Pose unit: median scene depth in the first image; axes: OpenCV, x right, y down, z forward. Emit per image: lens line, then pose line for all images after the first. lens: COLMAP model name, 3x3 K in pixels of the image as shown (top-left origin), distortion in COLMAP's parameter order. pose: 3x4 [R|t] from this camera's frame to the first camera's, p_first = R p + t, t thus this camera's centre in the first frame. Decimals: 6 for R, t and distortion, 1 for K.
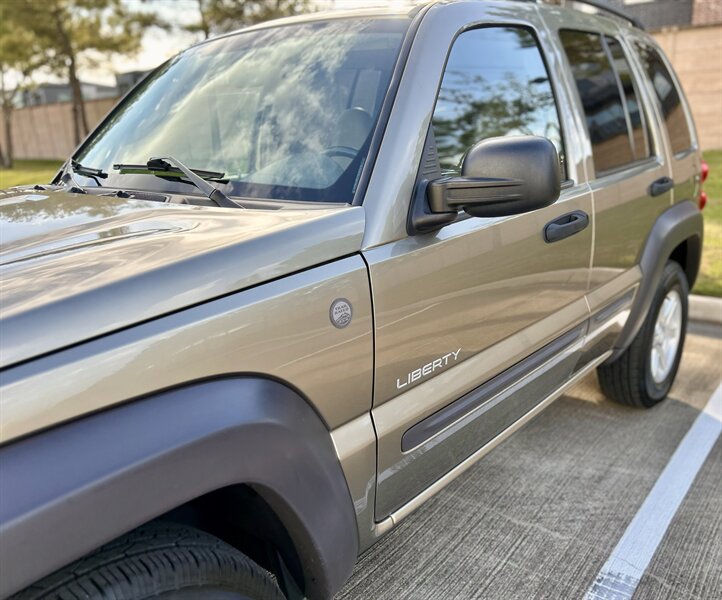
lens RADIAL K [[603.5, 0, 398.9], [0, 603.5, 299.8], [0, 0, 1]] dist [0.011884, -0.001968]
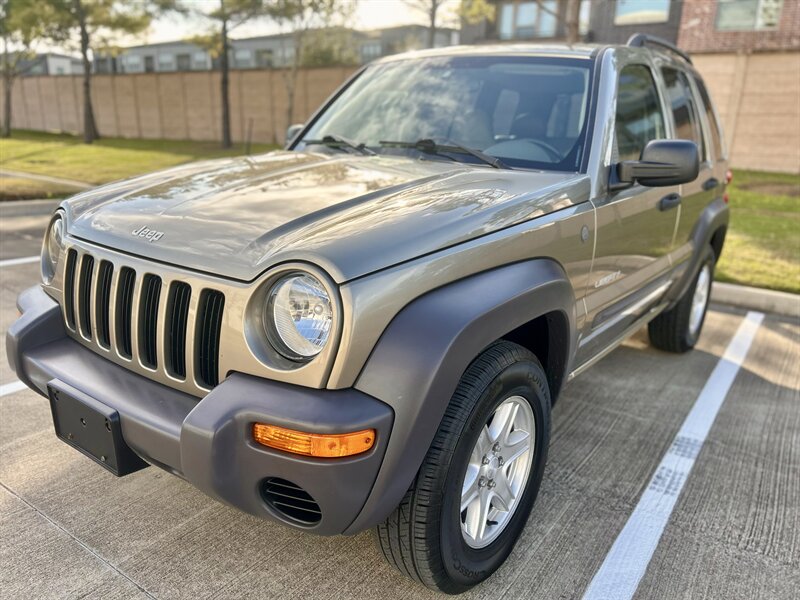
lens RADIAL K [[607.1, 0, 395.4], [0, 607.1, 298.8], [0, 0, 1]] dist [0.024345, -0.012679]
pose [[0.996659, 0.056294, 0.059184, -0.344198], [-0.056257, 0.998414, -0.002295, 0.114645], [-0.059219, -0.001042, 0.998244, -0.337016]]
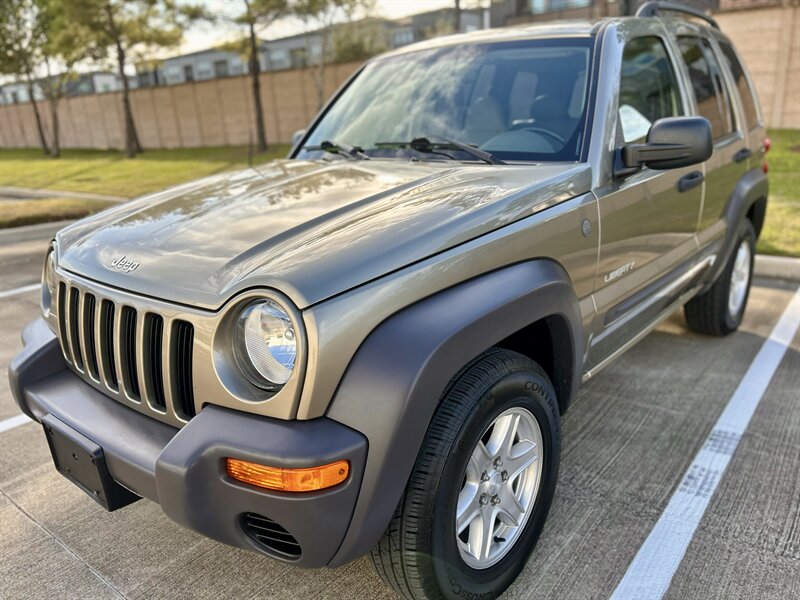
lens RADIAL K [[604.7, 0, 398.9], [0, 604.7, 301.5], [0, 0, 1]] dist [0.039200, -0.040139]
pose [[0.999788, -0.008455, -0.018782, -0.269017], [0.008879, 0.999704, 0.022638, 0.084548], [0.018585, -0.022800, 0.999567, -0.306555]]
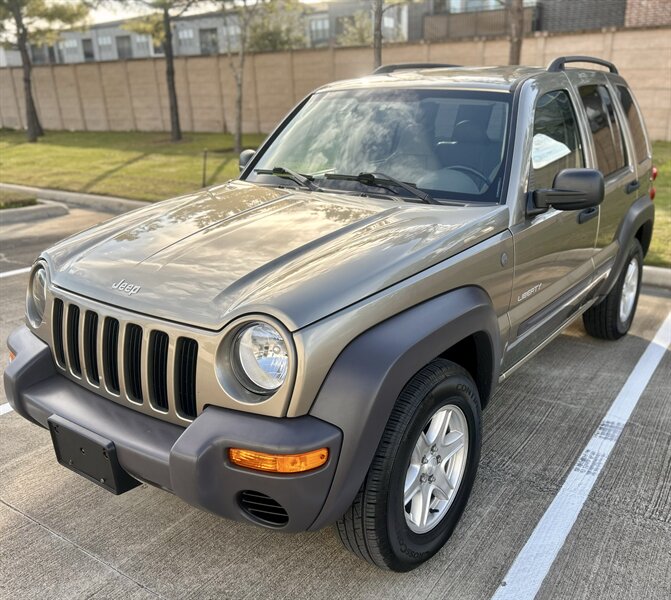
lens RADIAL K [[616.4, 0, 379.9], [0, 616.4, 303.2], [0, 0, 1]] dist [0.033704, -0.022158]
pose [[0.995575, 0.001435, 0.093957, -0.330551], [-0.005111, 0.999230, 0.038899, 0.043287], [-0.093829, -0.039207, 0.994816, -0.476889]]
